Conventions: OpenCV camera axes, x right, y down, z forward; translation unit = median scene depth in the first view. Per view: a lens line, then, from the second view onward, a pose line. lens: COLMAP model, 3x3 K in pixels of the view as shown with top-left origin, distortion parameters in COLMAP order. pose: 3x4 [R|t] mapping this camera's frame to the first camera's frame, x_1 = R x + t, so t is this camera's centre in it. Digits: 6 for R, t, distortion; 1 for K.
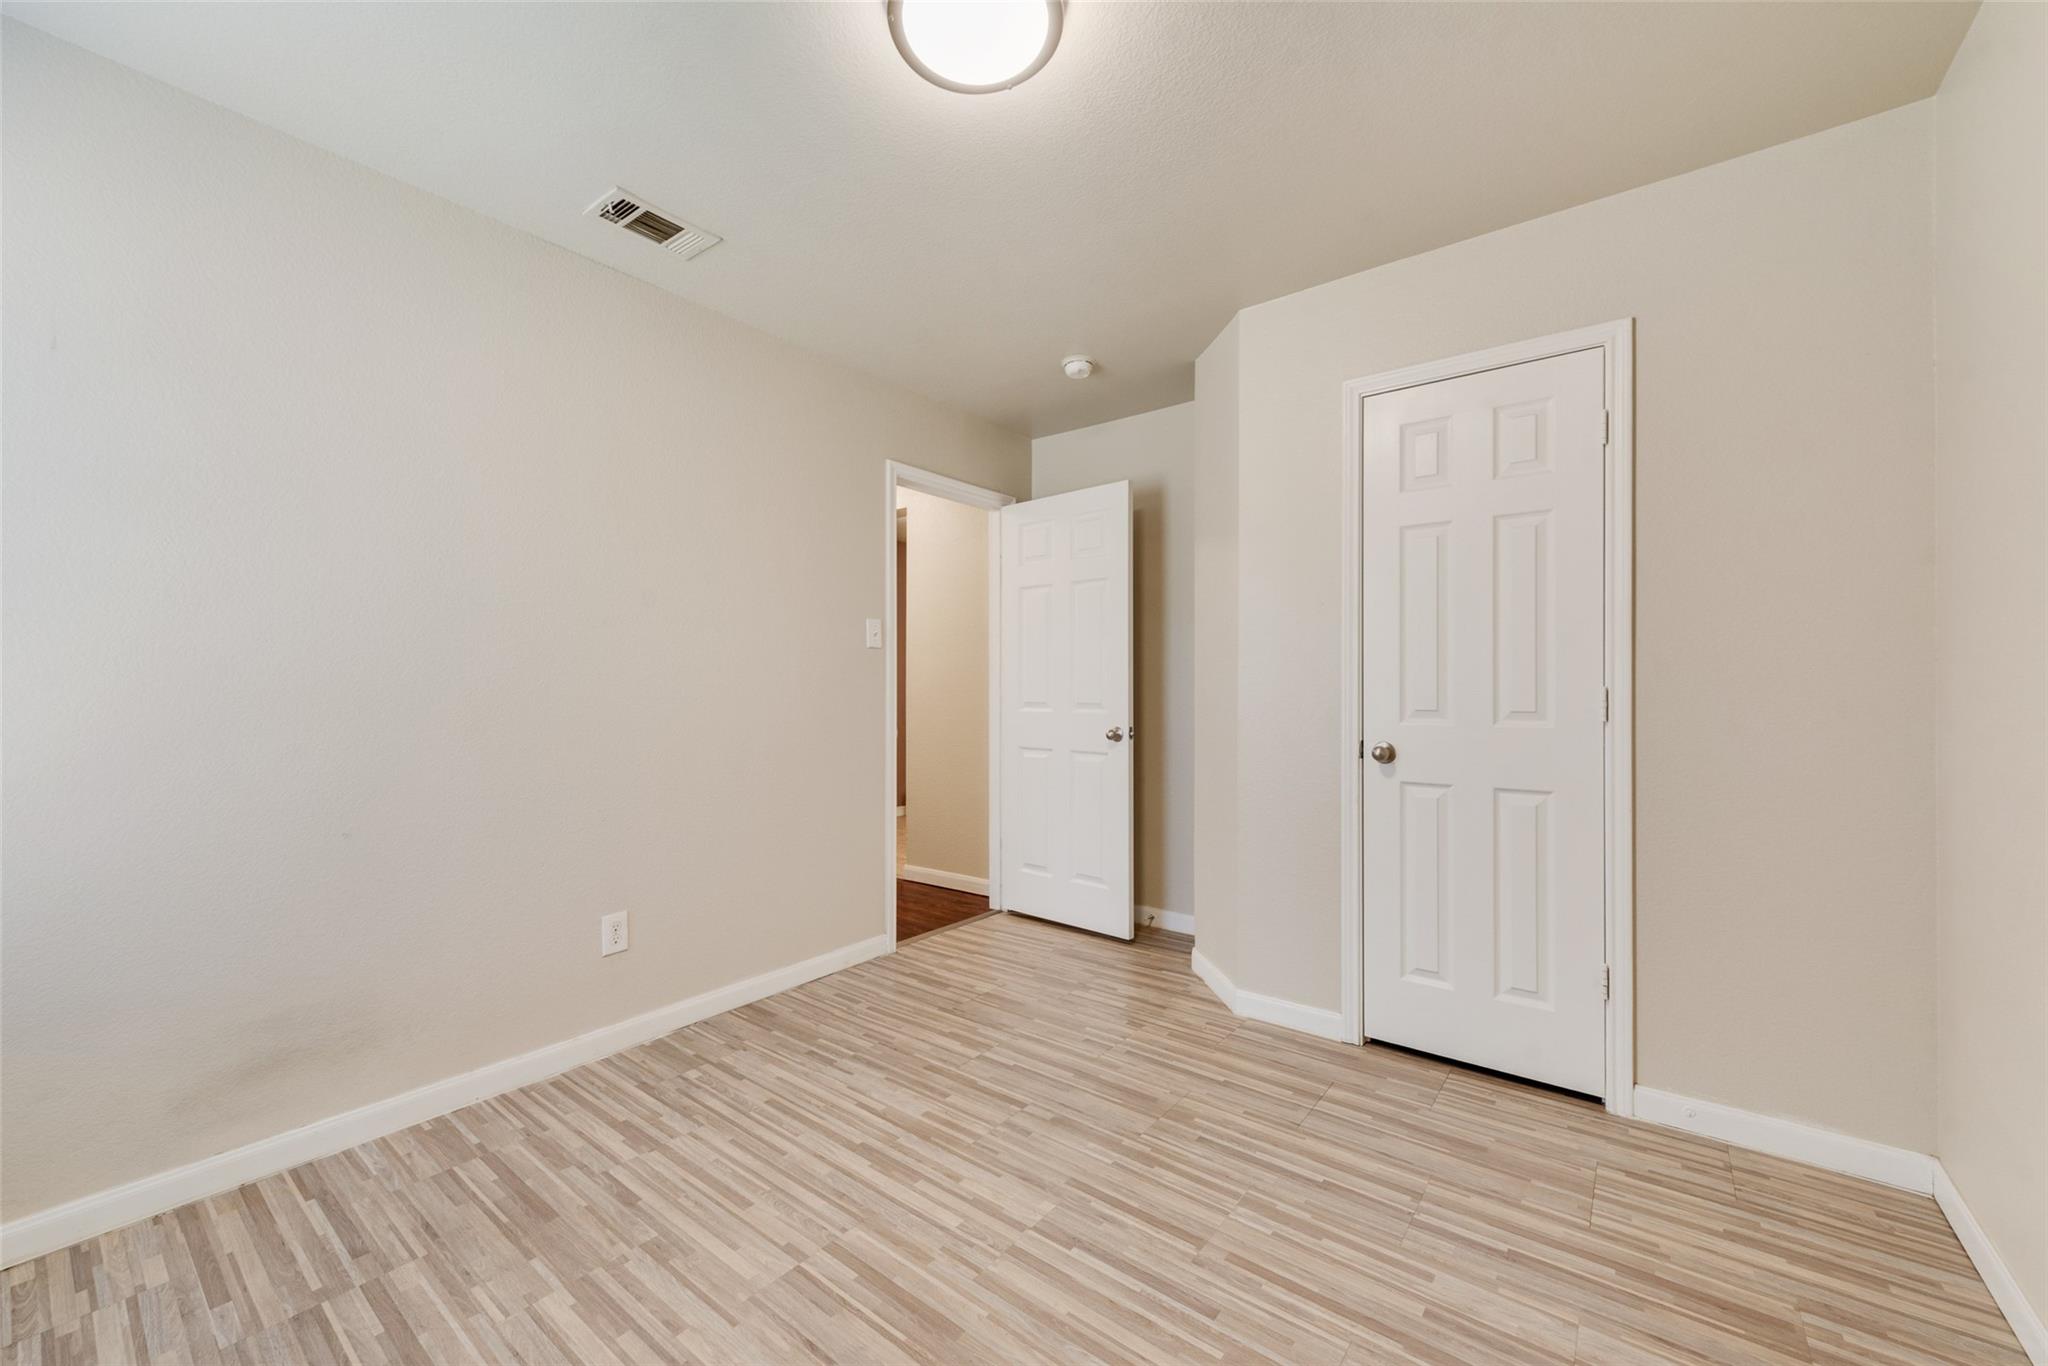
lens RADIAL K [[805.0, 0, 1017.9], [0, 805.0, 680.4], [0, 0, 1]] dist [0.010209, -0.002975]
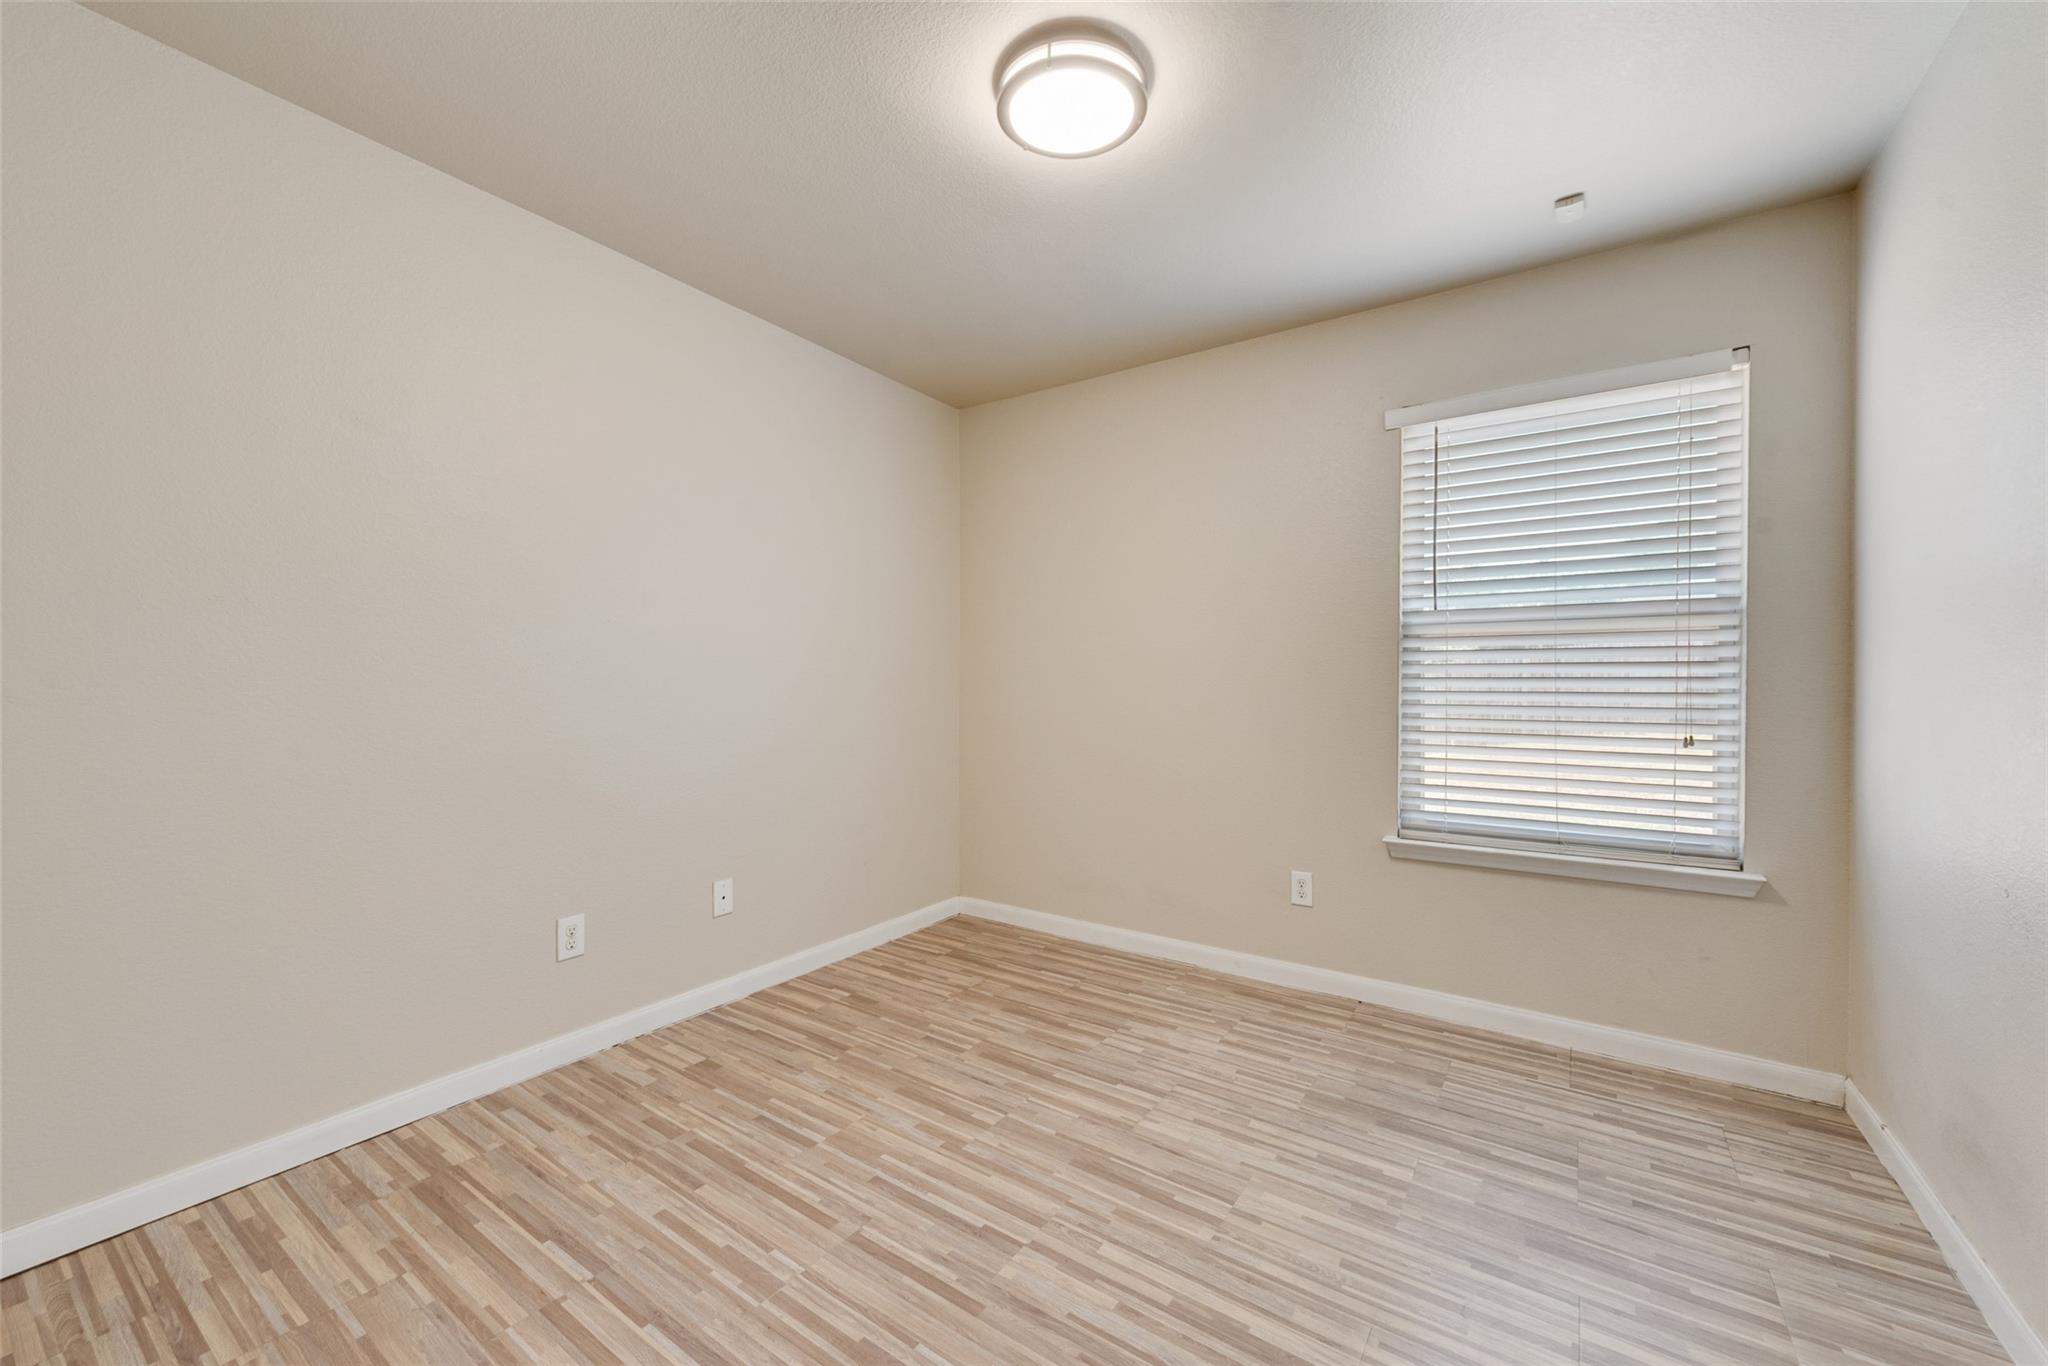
lens RADIAL K [[805.0, 0, 1022.2], [0, 805.0, 695.1], [0, 0, 1]] dist [0.010209, -0.002975]
pose [[-0.998049, -0.003920, -0.062319, 0.082566], [-0.004073, 0.999989, 0.002327, 0.024310], [0.062309, 0.002576, -0.998054, 1.994012]]
